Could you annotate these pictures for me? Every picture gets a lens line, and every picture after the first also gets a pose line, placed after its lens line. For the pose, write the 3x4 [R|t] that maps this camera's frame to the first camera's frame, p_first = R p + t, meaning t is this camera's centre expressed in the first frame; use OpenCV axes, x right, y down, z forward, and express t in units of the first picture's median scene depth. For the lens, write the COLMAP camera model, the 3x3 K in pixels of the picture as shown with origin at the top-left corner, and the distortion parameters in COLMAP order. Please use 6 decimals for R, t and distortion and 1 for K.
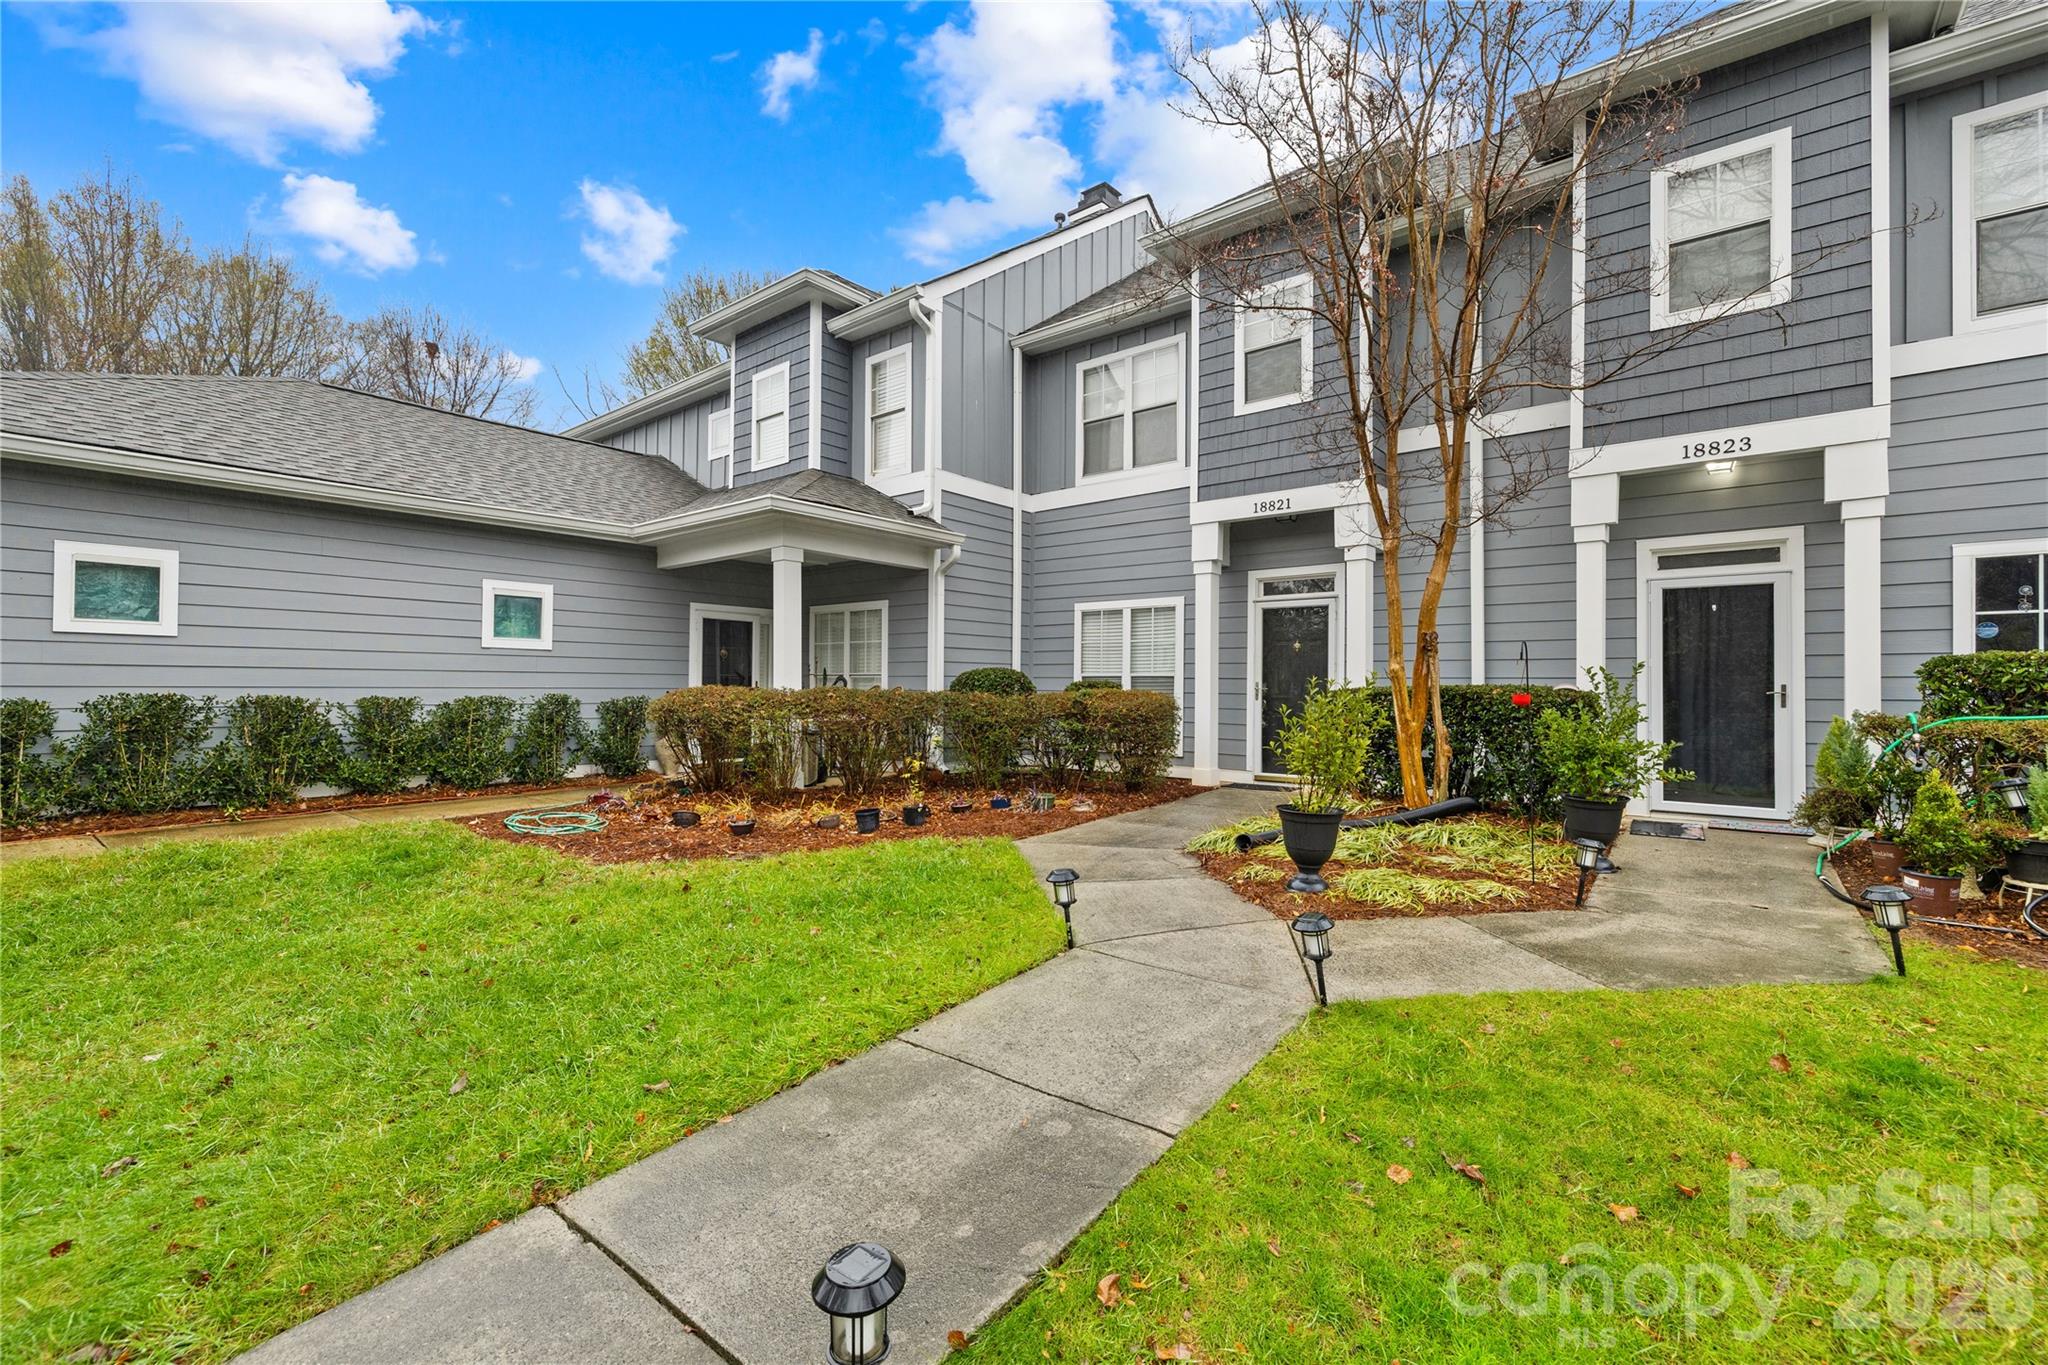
lens RADIAL K [[869.1, 0, 1010.0], [0, 869.1, 674.6], [0, 0, 1]] dist [0.000961, 0.000247]
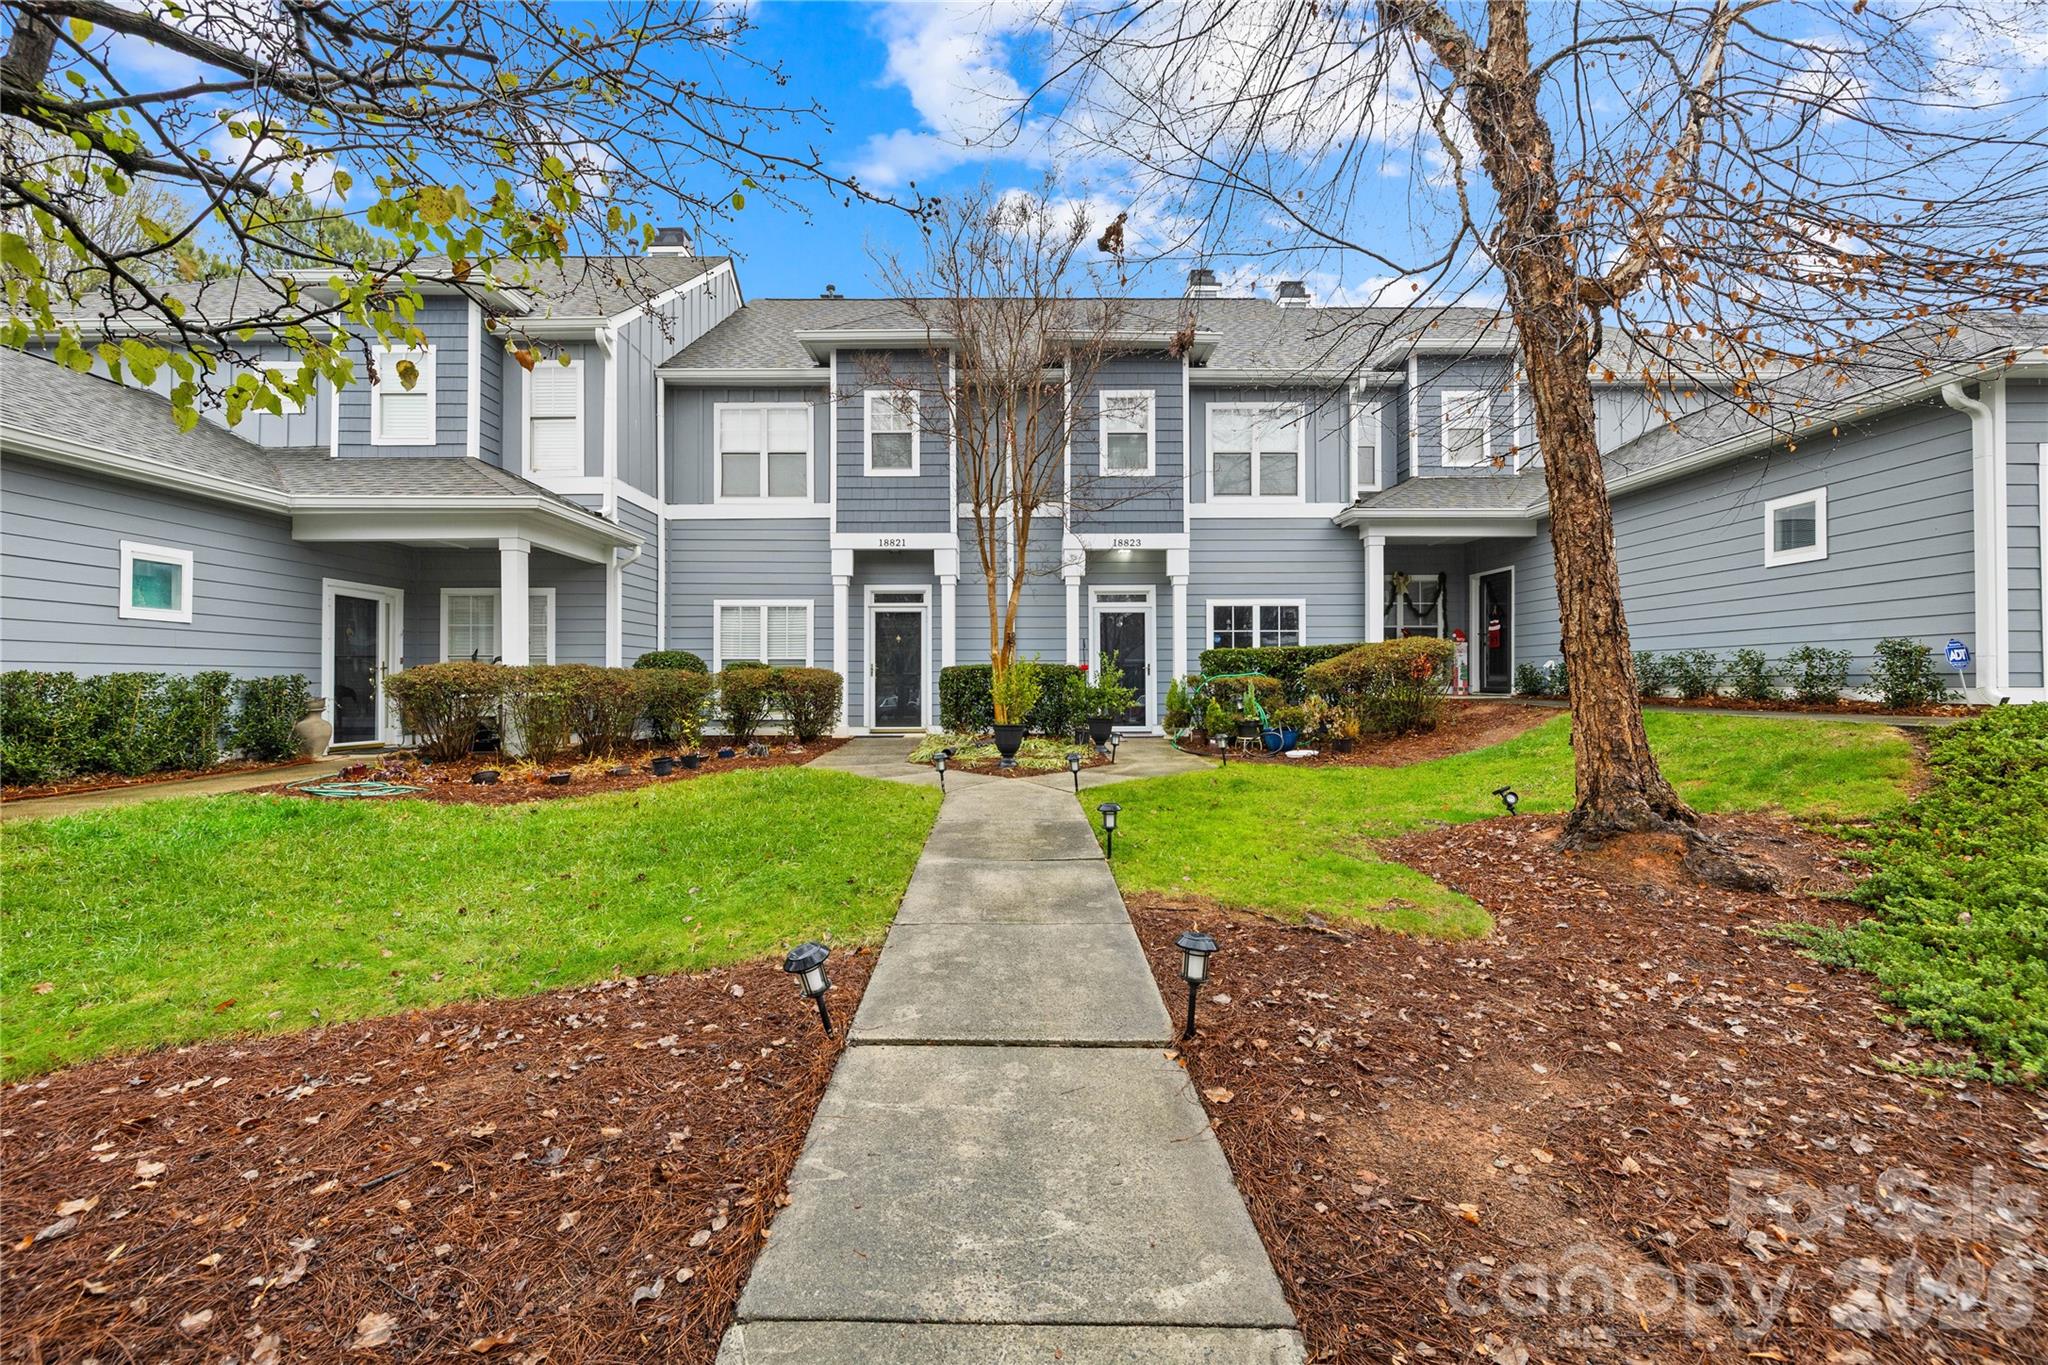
lens RADIAL K [[869.1, 0, 1010.0], [0, 869.1, 674.6], [0, 0, 1]] dist [0.000961, 0.000247]
pose [[0.771312, -0.002037, 0.636454, -0.457405], [-0.002201, 0.999980, 0.005868, 0.018490], [-0.636453, -0.005927, 0.771293, -0.247074]]
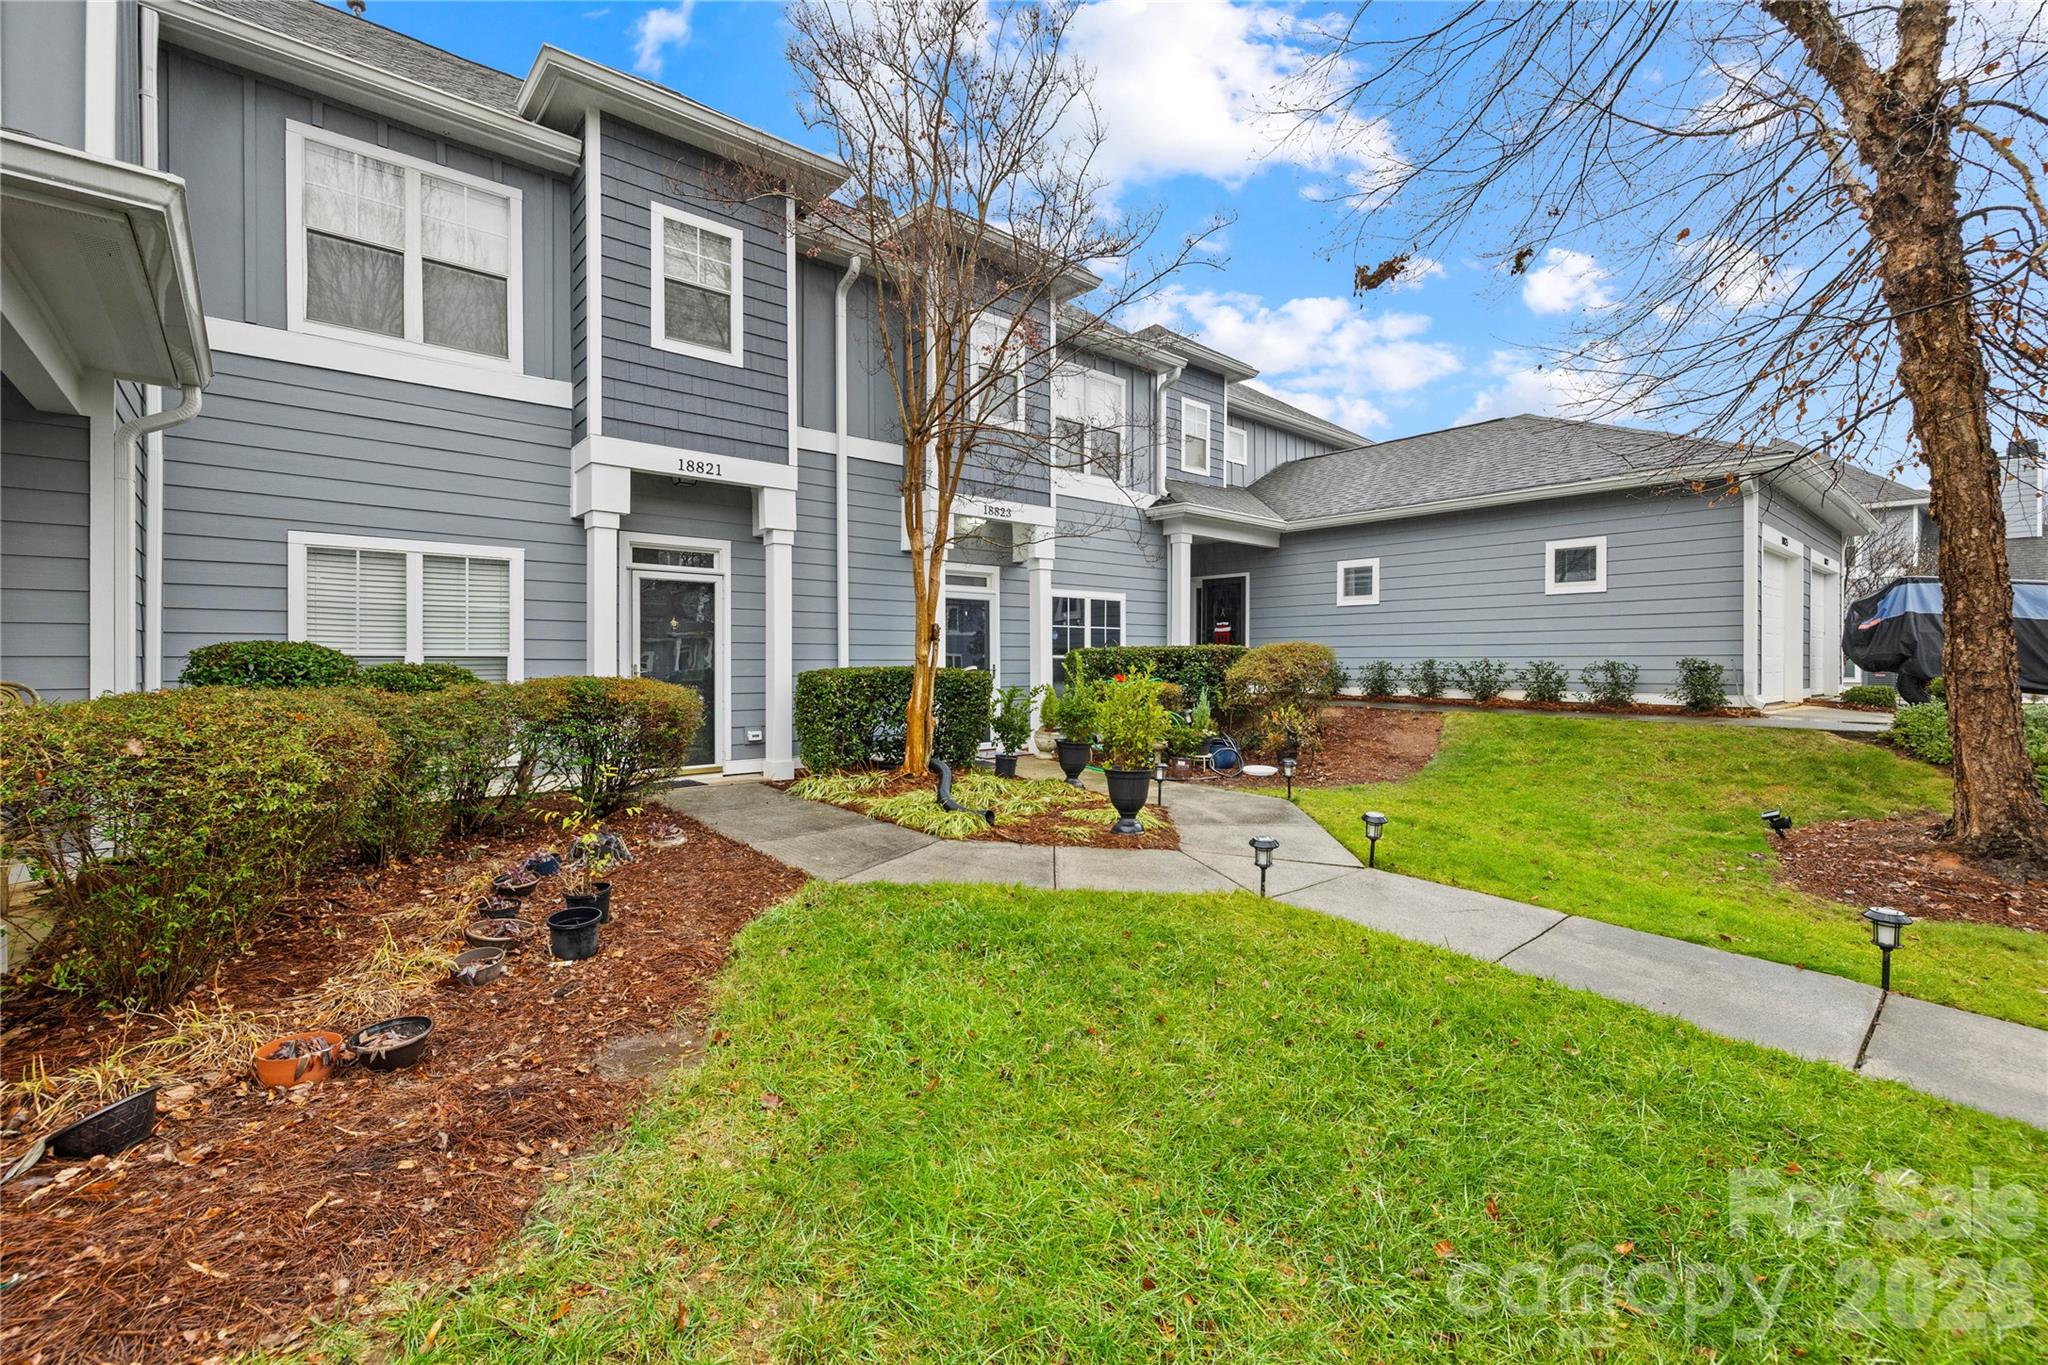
lens RADIAL K [[875.5, 0, 1019.5], [0, 875.5, 654.2], [0, 0, 1]] dist [-0.001515, -0.000206]
pose [[0.162237, 0.000221, 0.986752, -0.508033], [-0.013034, 0.999913, 0.001920, -0.008013], [-0.986666, -0.013173, 0.162225, 0.504300]]
